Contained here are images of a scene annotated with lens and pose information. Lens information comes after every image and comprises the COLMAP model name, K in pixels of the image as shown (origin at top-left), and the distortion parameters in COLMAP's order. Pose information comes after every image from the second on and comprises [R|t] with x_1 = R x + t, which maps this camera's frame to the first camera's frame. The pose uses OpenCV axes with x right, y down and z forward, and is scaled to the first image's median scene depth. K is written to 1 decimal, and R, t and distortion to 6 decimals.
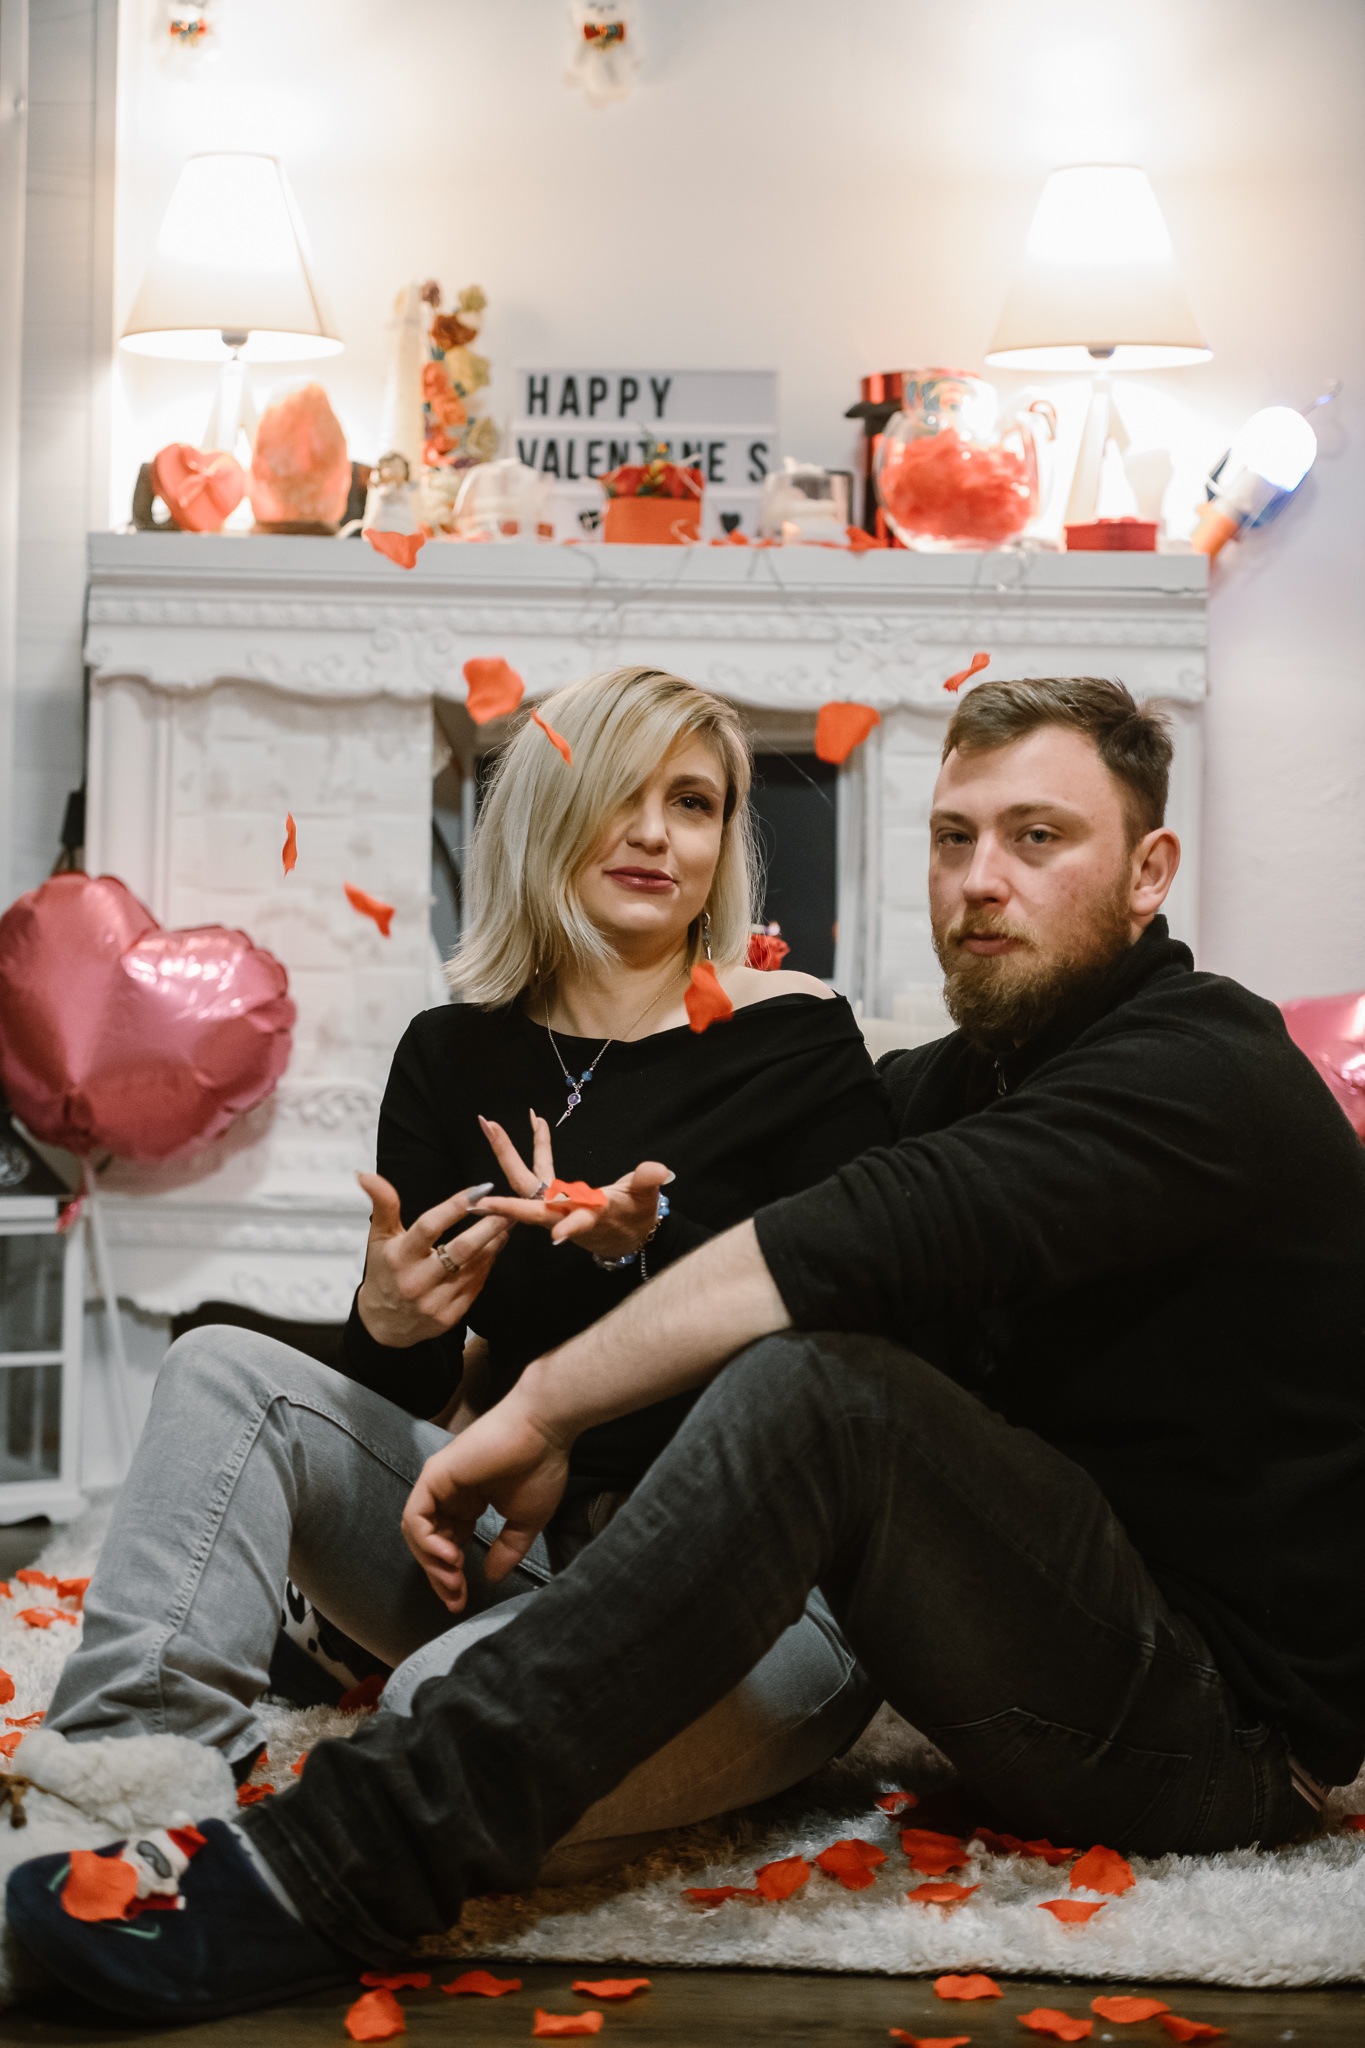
lens RADIAL K [[4088.8, 0, 682.5], [0, 4088.8, 1024.0], [0, 0, 1]] dist [-0.097214, 0.019792]
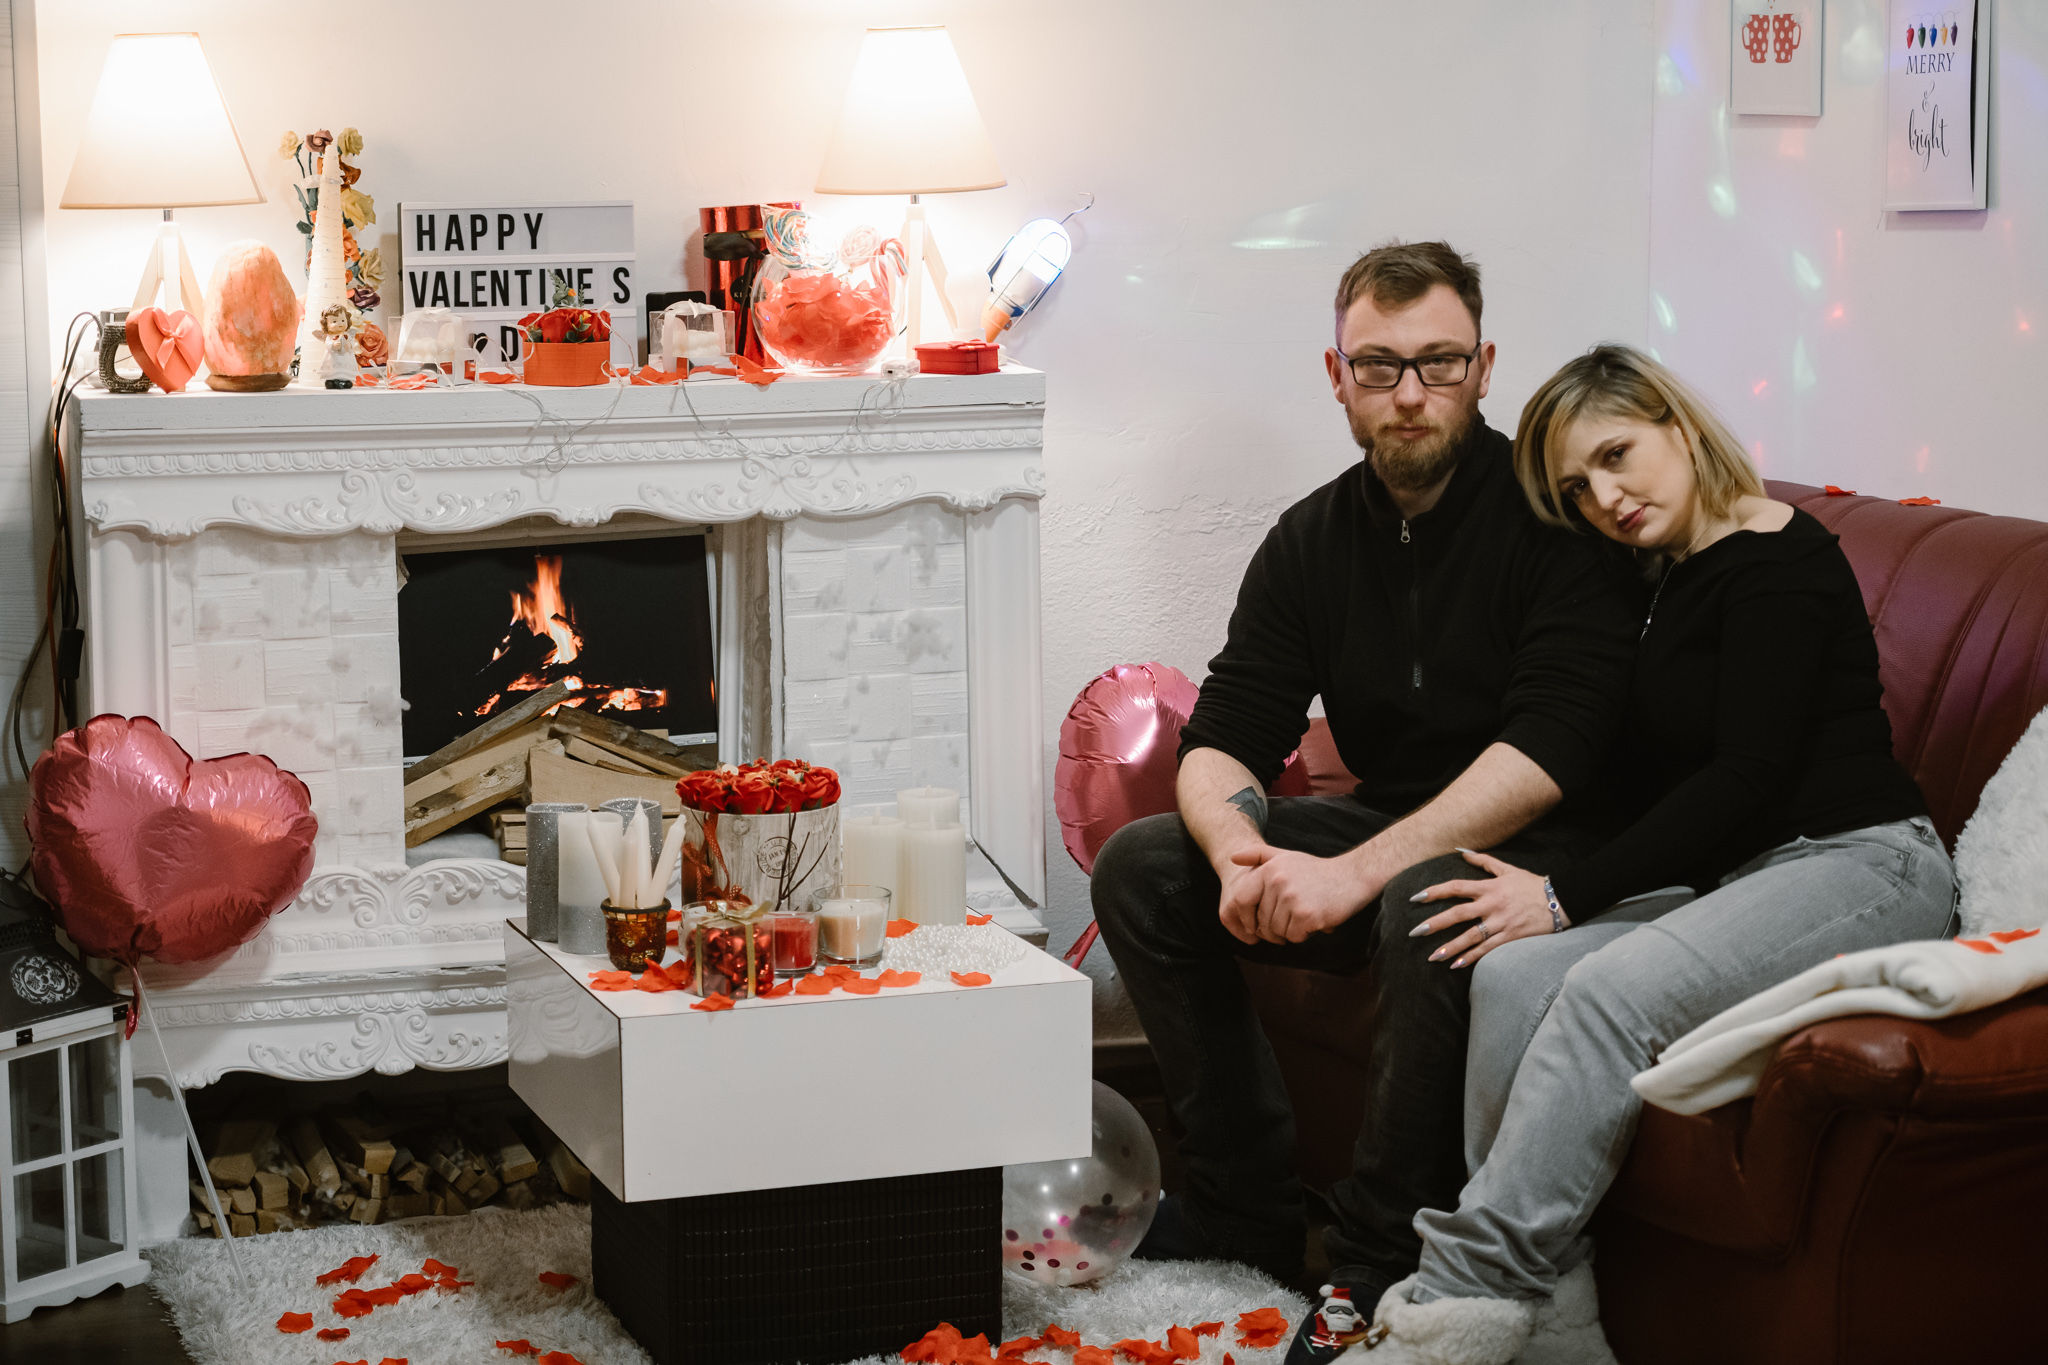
lens RADIAL K [[4088.8, 0, 1024.0], [0, 4088.8, 682.5], [0, 0, 1]] dist [-0.097214, 0.019792]
pose [[0.924445, -0.083285, 0.372108, -0.327909], [0.043816, 0.992594, 0.113305, -0.159486], [-0.378789, -0.088440, 0.921248, -0.111189]]
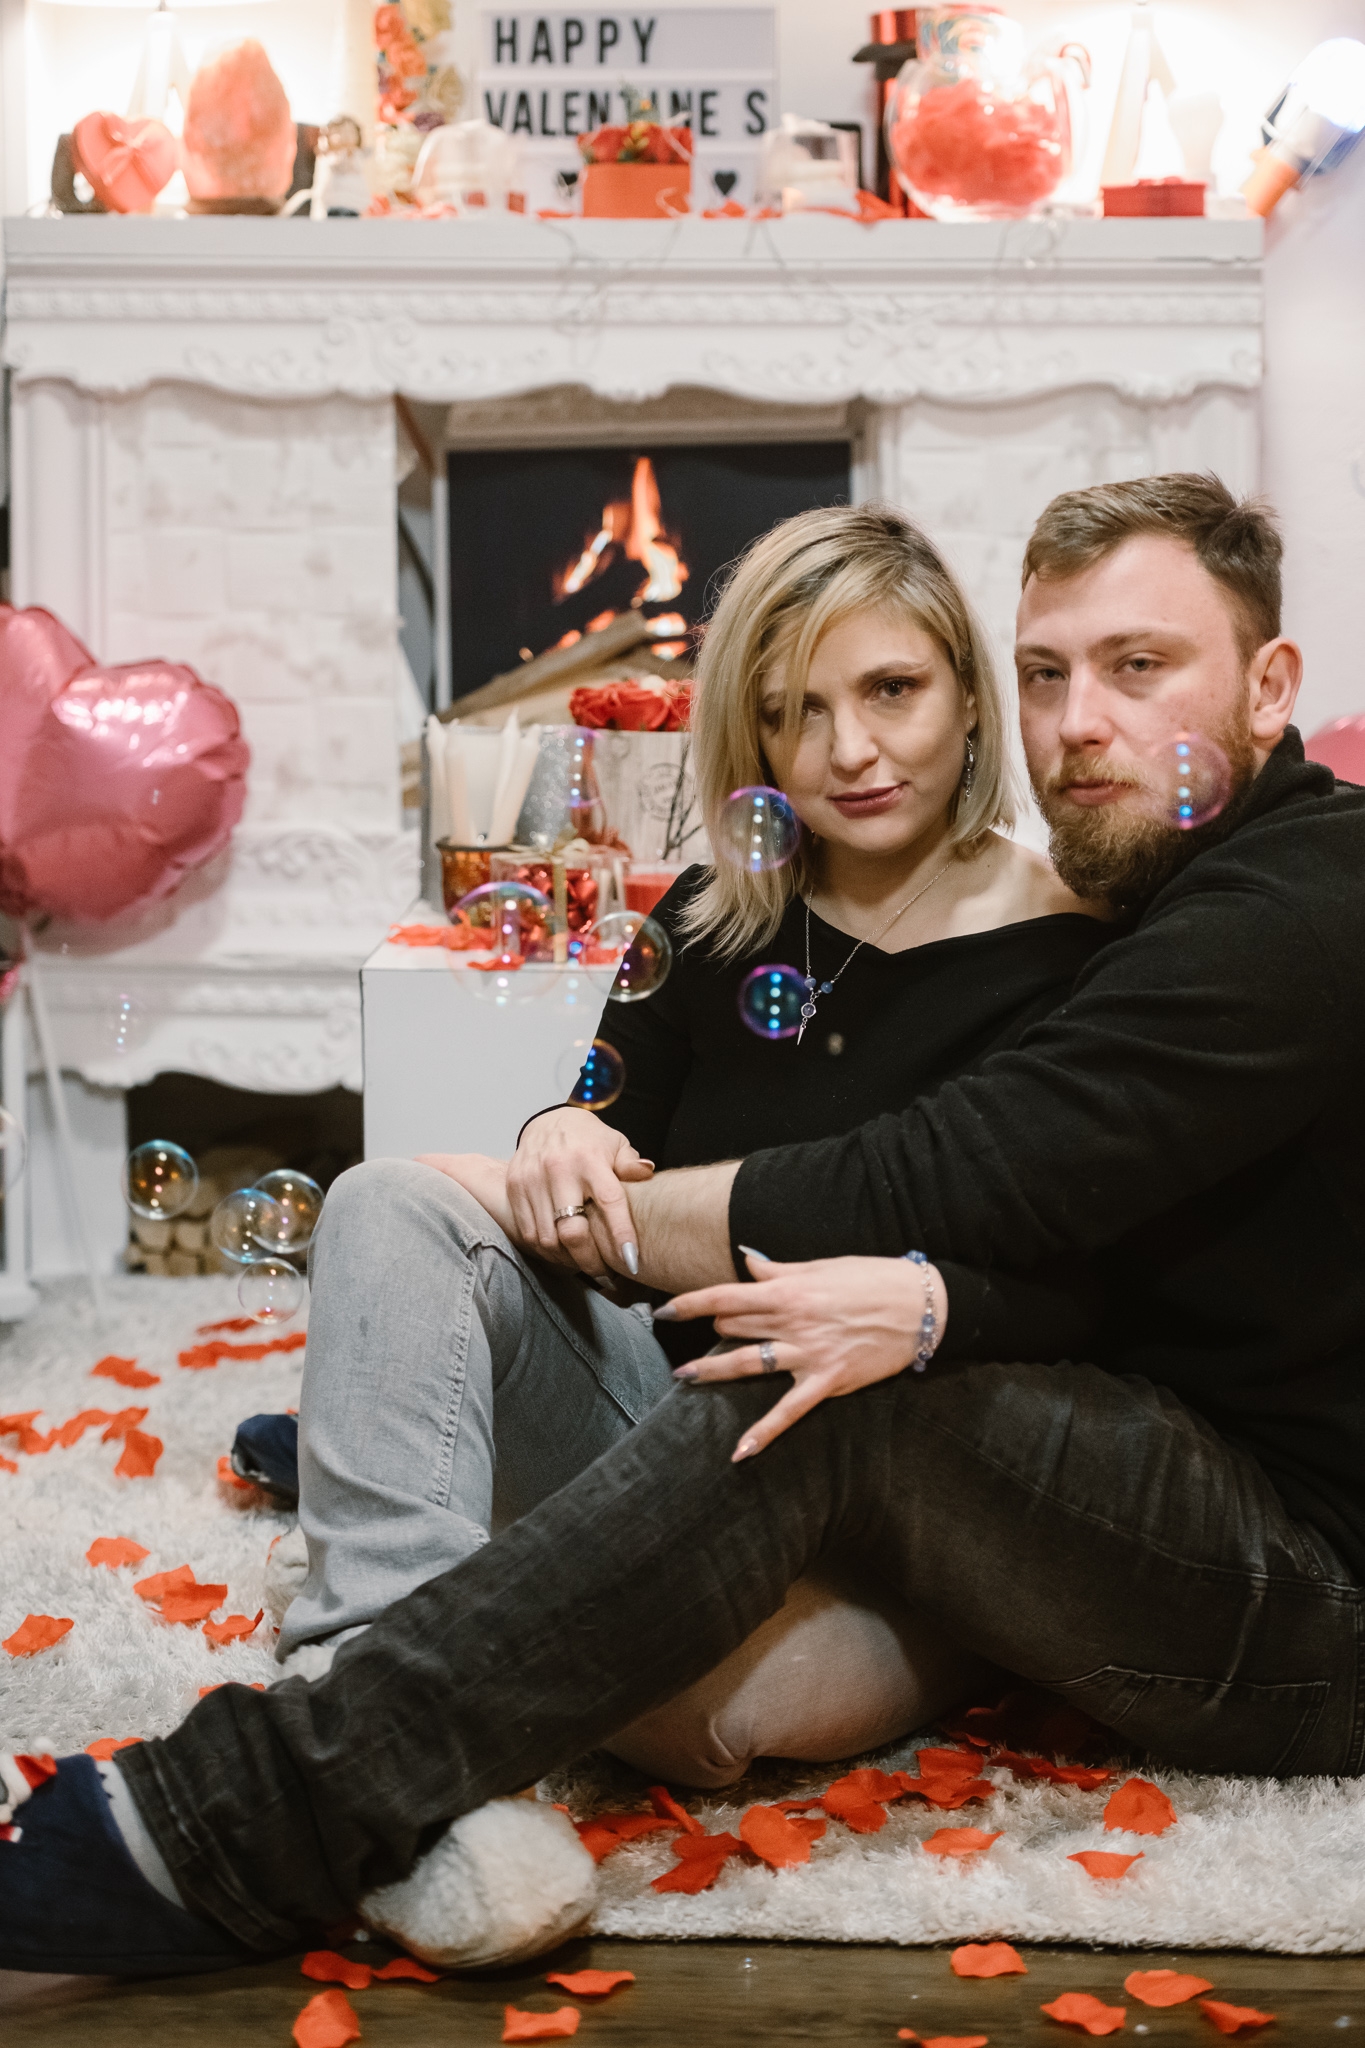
lens RADIAL K [[4377.6, 0, 682.5], [0, 4377.6, 1024.0], [0, 0, 1]] dist [-0.088097, 0.015616]
pose [[0.999744, -0.018814, -0.012605, 0.011388], [0.020059, 0.994023, 0.107310, -0.045026], [0.010511, -0.107535, 0.994146, 0.038551]]
